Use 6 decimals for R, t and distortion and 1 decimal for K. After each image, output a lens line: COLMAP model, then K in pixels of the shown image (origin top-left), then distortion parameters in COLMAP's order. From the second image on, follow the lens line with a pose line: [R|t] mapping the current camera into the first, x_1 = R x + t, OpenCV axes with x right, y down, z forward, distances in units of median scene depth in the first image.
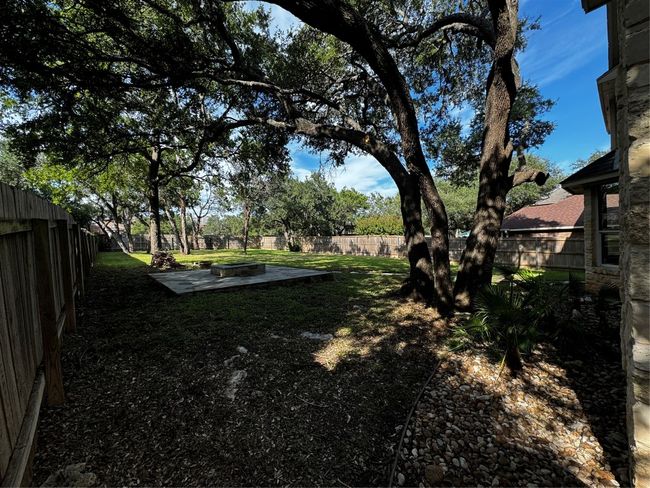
lens RADIAL K [[260.5, 0, 325.4], [0, 260.5, 243.9], [0, 0, 1]] dist [0.000422, -0.000188]
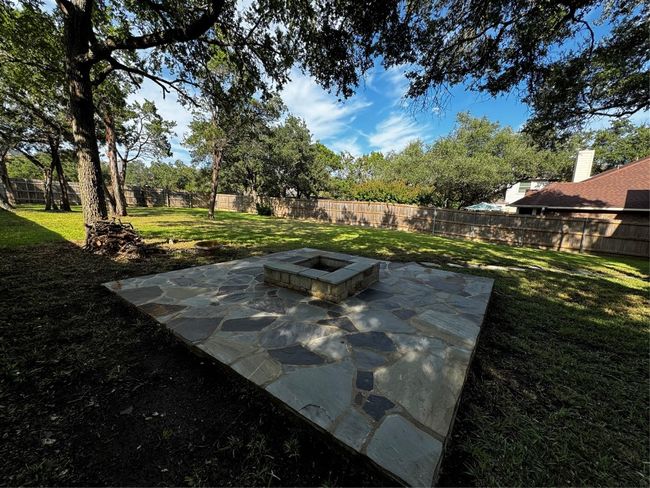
lens RADIAL K [[260.5, 0, 324.7], [0, 260.5, 242.6], [0, 0, 1]] dist [0.000422, -0.000188]
pose [[0.969773, 0.019505, 0.243228, -0.187053], [-0.053762, 0.989385, 0.135011, -0.009033], [-0.238013, -0.144006, 0.960527, 0.226879]]
